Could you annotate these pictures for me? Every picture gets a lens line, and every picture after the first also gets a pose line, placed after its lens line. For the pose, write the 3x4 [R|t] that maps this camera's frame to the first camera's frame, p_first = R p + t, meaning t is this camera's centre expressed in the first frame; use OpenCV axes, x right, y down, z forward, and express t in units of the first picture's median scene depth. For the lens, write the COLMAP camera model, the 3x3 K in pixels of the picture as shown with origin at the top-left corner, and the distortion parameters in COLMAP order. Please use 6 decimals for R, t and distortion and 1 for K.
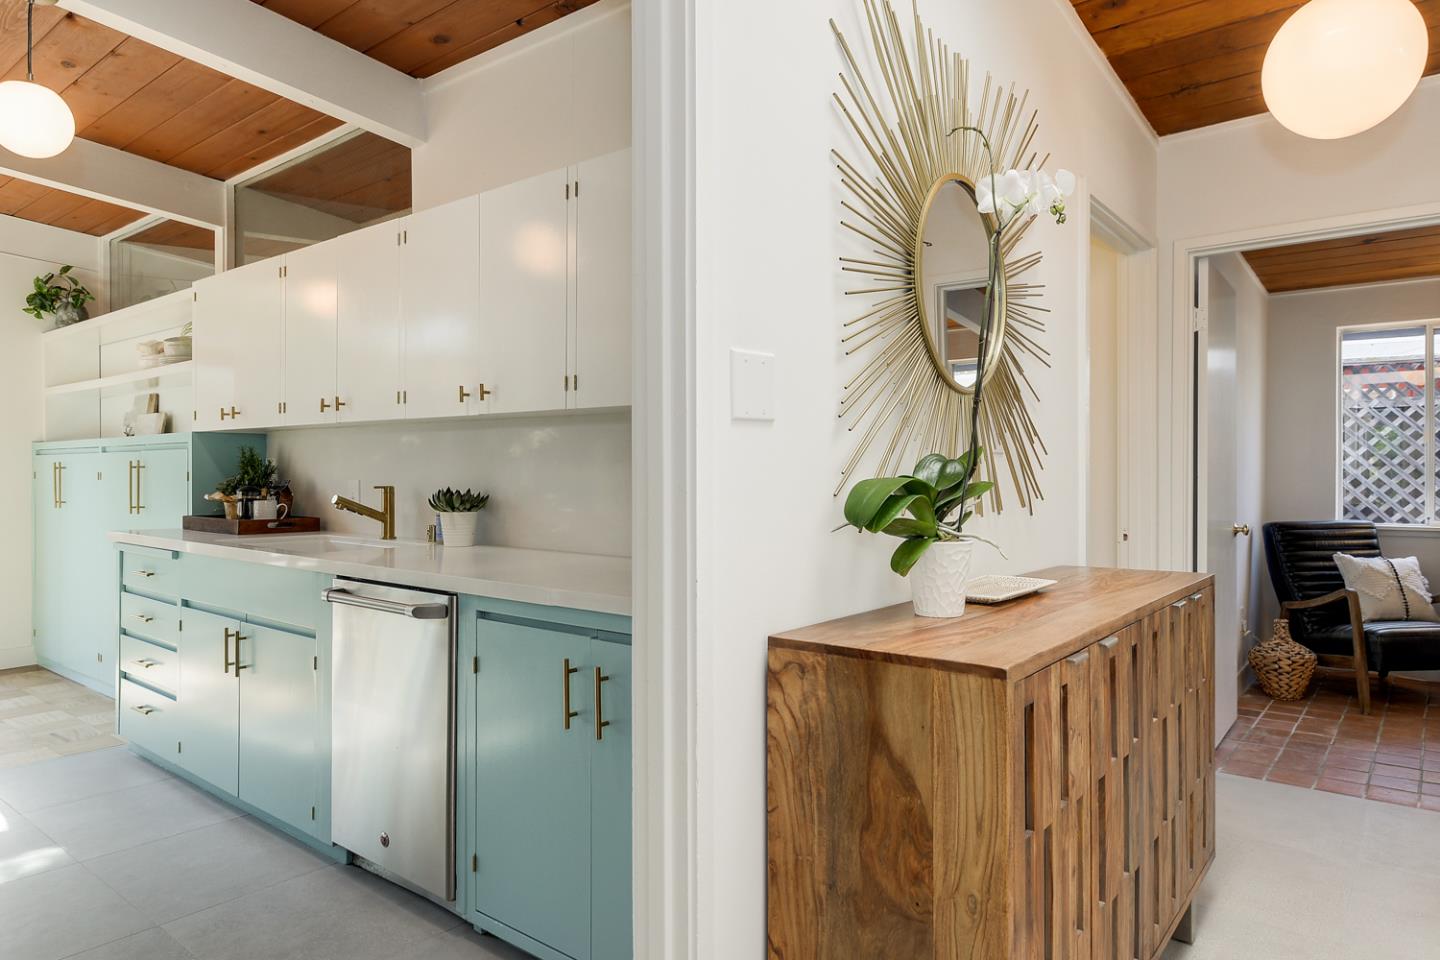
lens RADIAL K [[883.7, 0, 721.4], [0, 883.7, 475.9], [0, 0, 1]] dist [-0.006089, -0.001422]
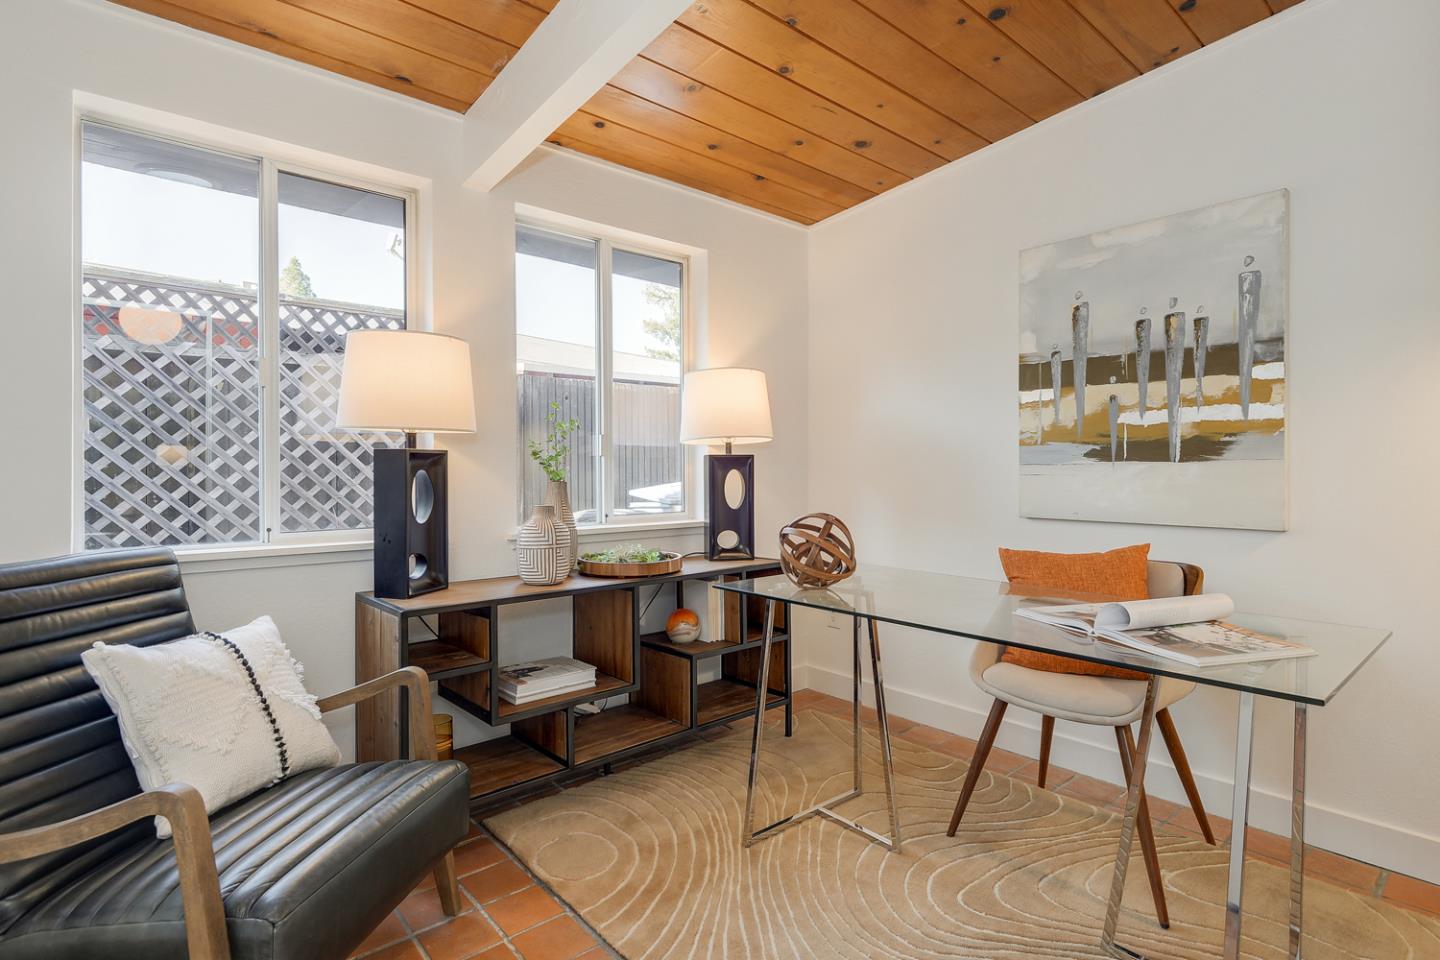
lens RADIAL K [[726.7, 0, 721.8], [0, 726.7, 476.9], [0, 0, 1]] dist [-0.000722, -0.000007]
pose [[0.174686, -0.006516, 0.984603, 0.430626], [-0.000044, 0.999978, 0.006625, 0.013785], [-0.984624, -0.001200, 0.174682, 0.665138]]
